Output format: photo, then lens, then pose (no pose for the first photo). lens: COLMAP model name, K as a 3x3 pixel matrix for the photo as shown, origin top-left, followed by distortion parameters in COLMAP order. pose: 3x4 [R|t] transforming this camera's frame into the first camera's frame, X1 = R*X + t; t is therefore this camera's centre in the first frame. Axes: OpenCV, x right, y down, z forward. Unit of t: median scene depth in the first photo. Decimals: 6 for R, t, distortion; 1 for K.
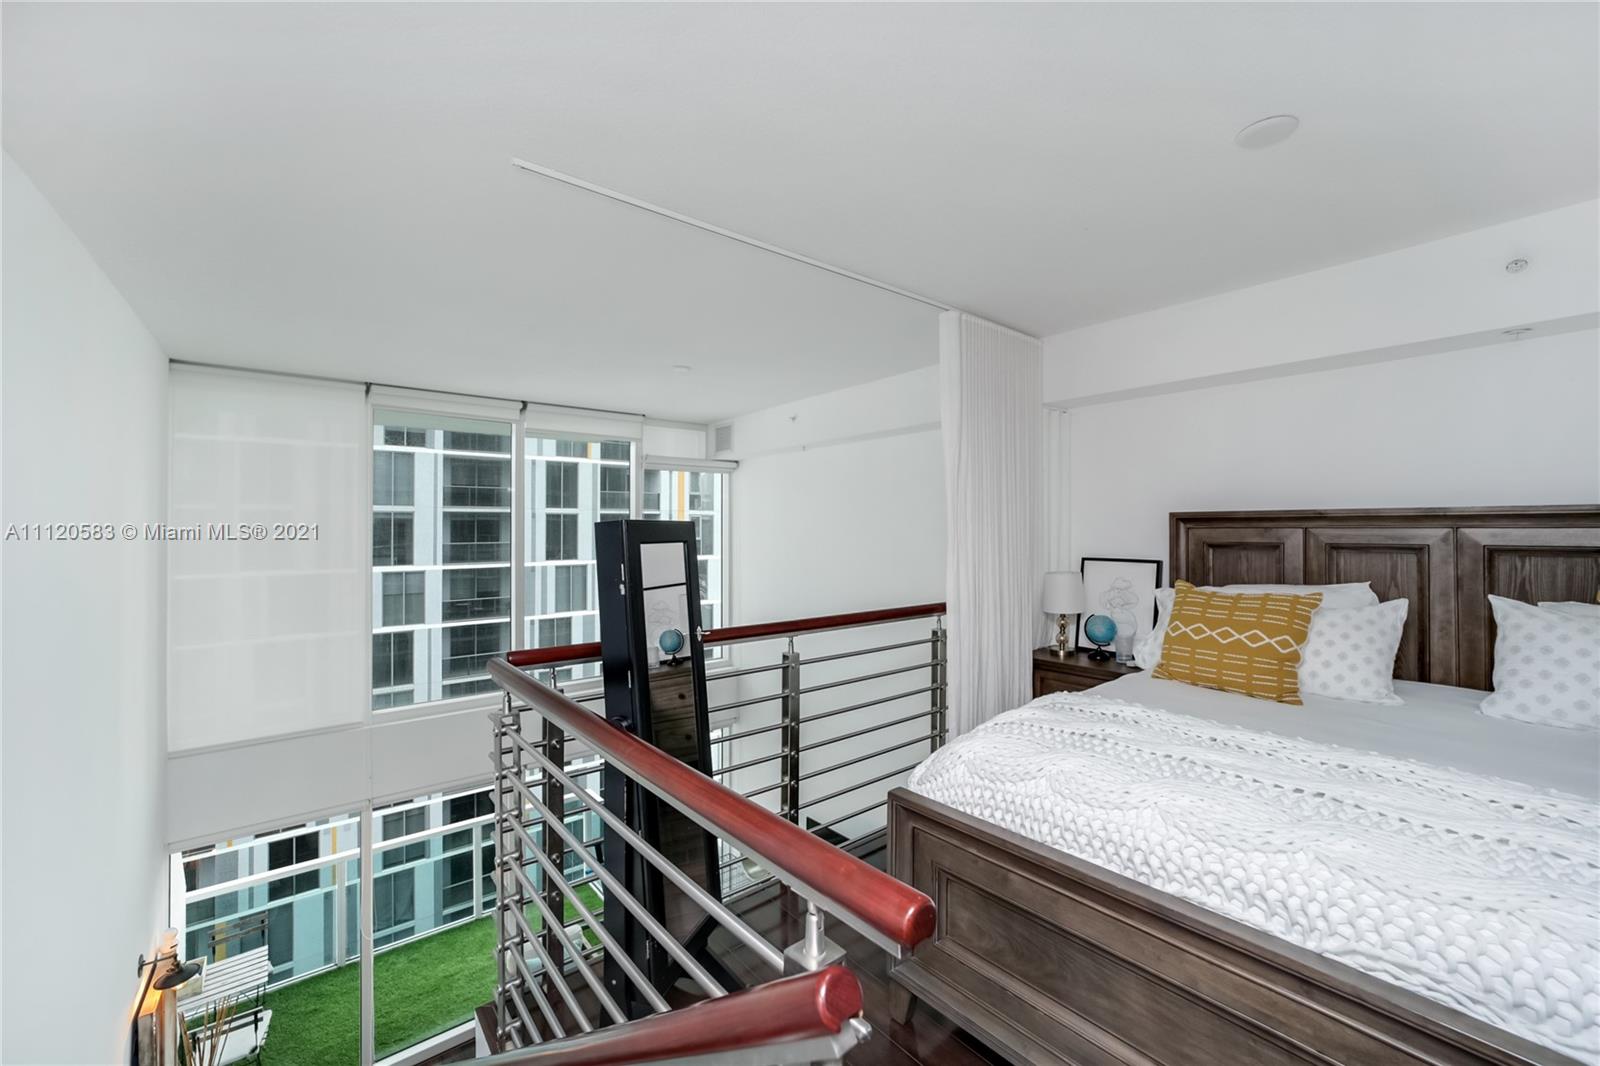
lens RADIAL K [[623.4, 0, 805.5], [0, 623.4, 525.1], [0, 0, 1]] dist [-0.007282, 0.002325]
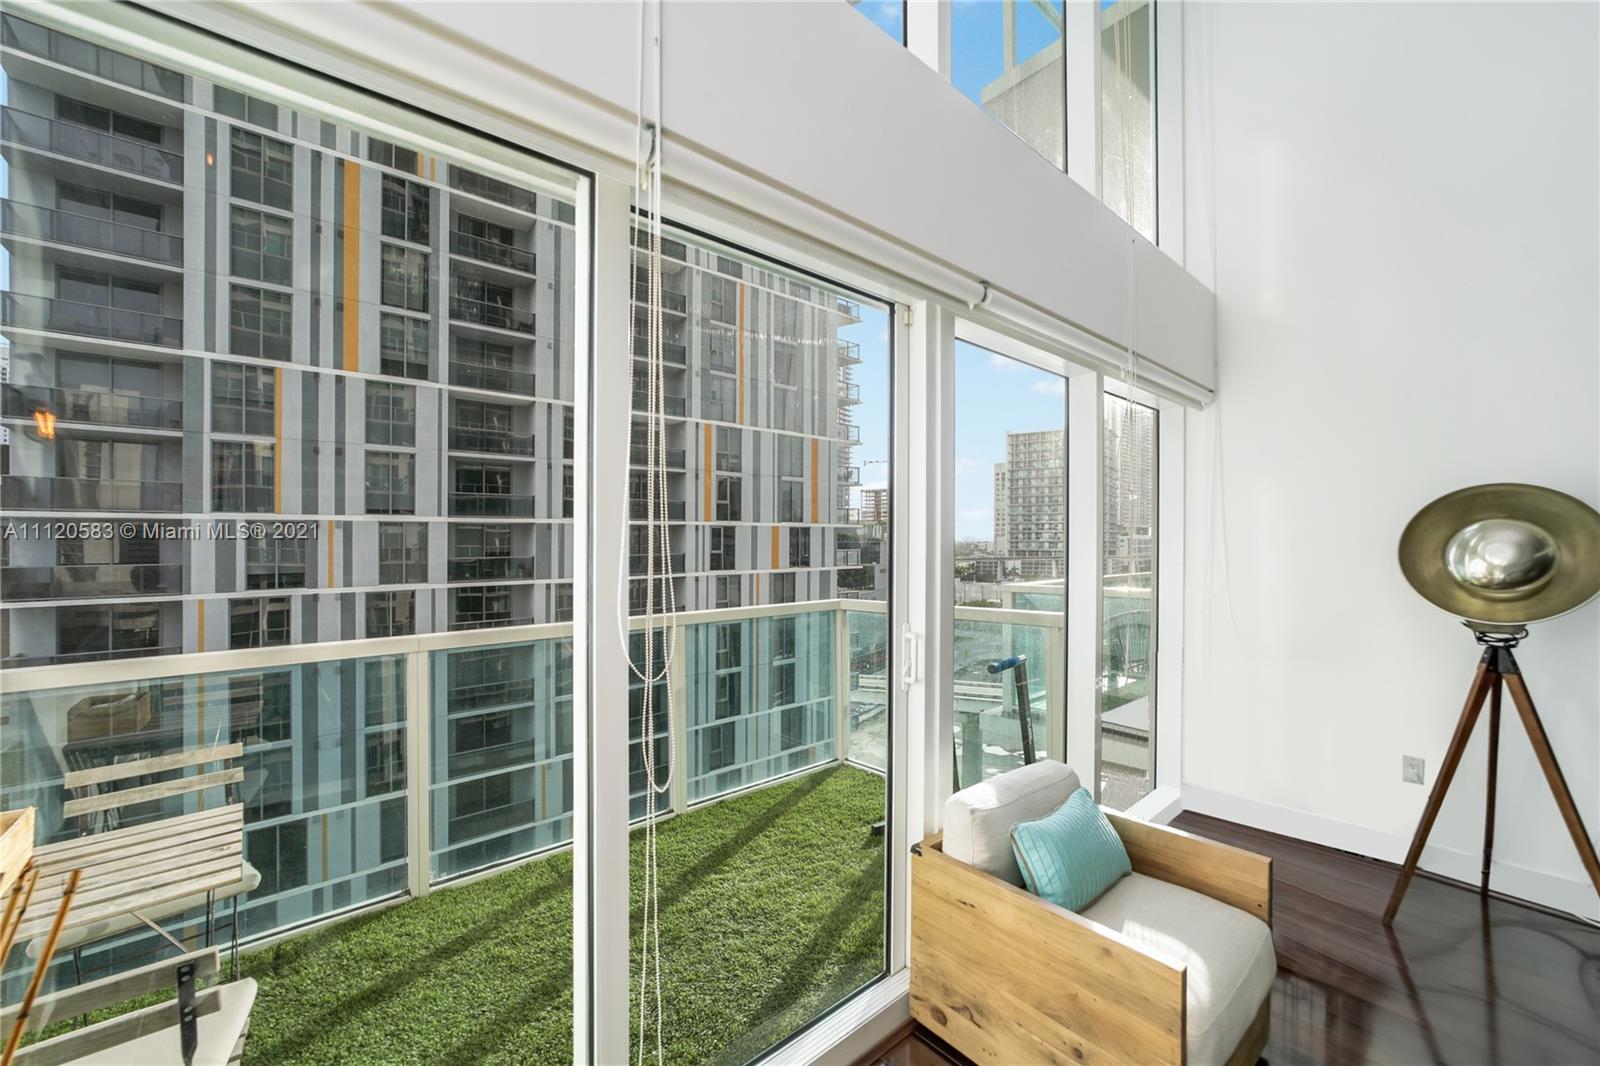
lens RADIAL K [[623.4, 0, 804.6], [0, 623.4, 539.3], [0, 0, 1]] dist [-0.007282, 0.002325]
pose [[0.999813, -0.001568, 0.019295, -0.616713], [0.001462, 0.999984, 0.005510, 0.581806], [-0.019303, -0.005481, 0.999799, 0.715308]]
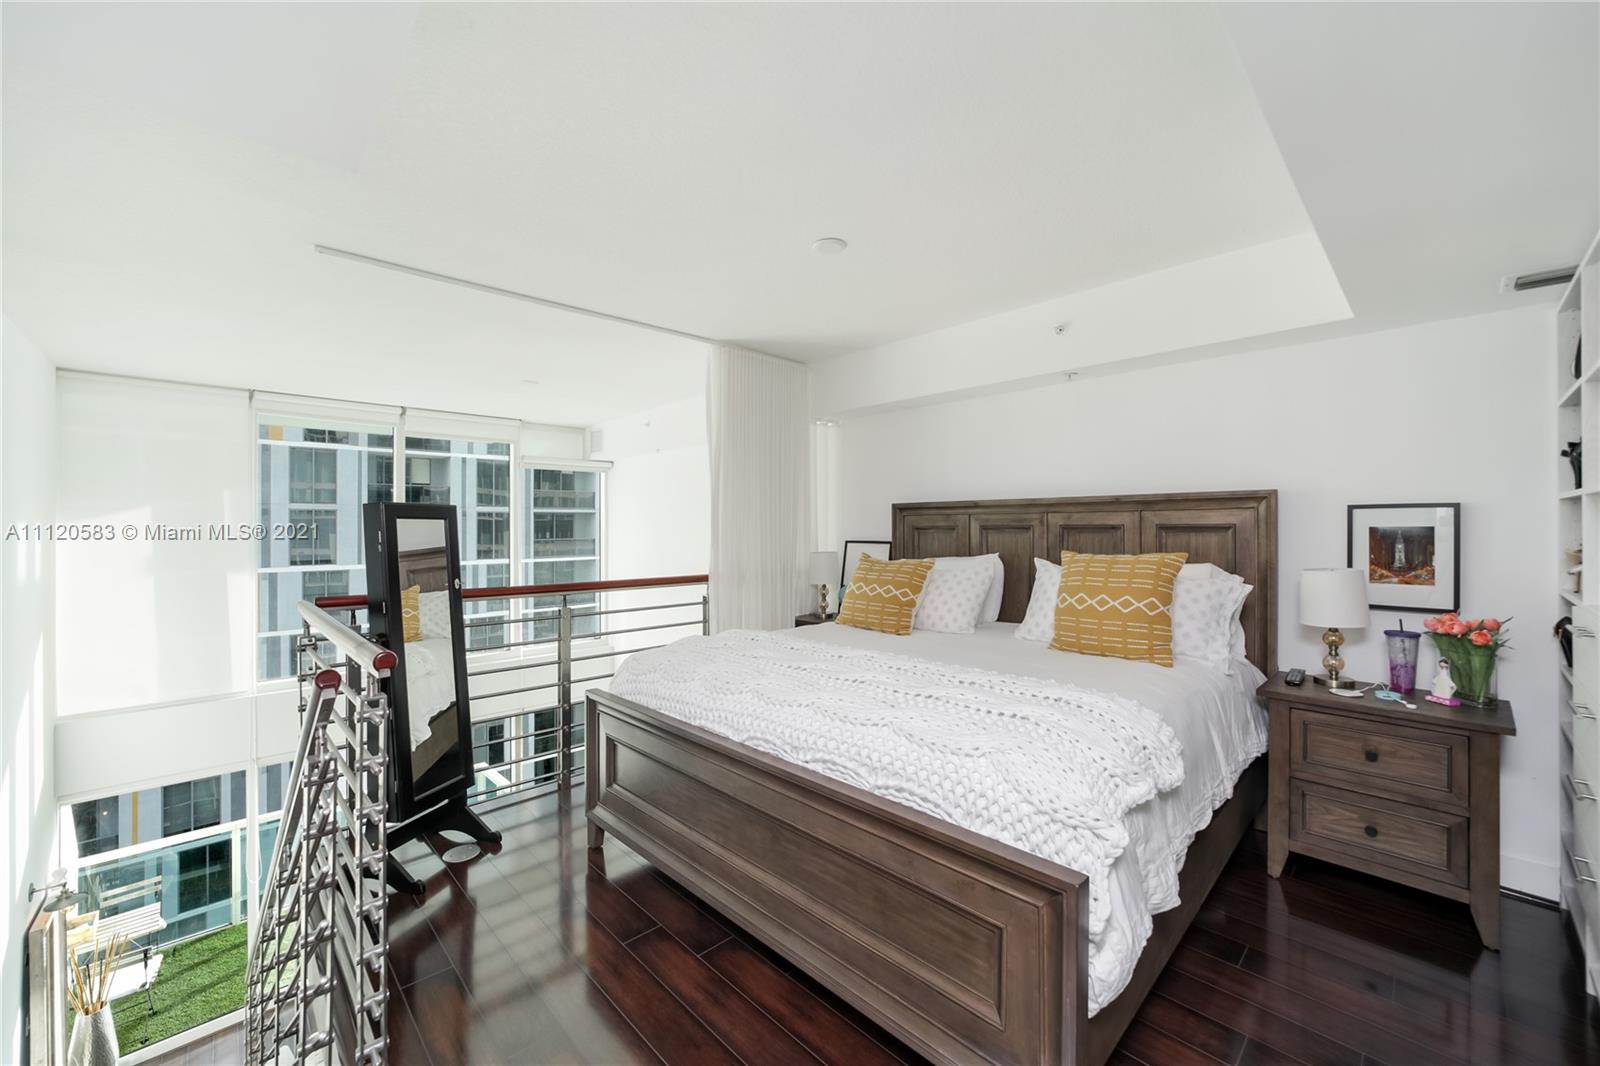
lens RADIAL K [[623.4, 0, 799.8], [0, 623.4, 528.1], [0, 0, 1]] dist [-0.007282, 0.002325]
pose [[0.997617, -0.001483, 0.068984, 0.203424], [0.001154, 0.999988, 0.004801, 0.015935], [-0.068990, -0.004710, 0.997606, -0.182739]]
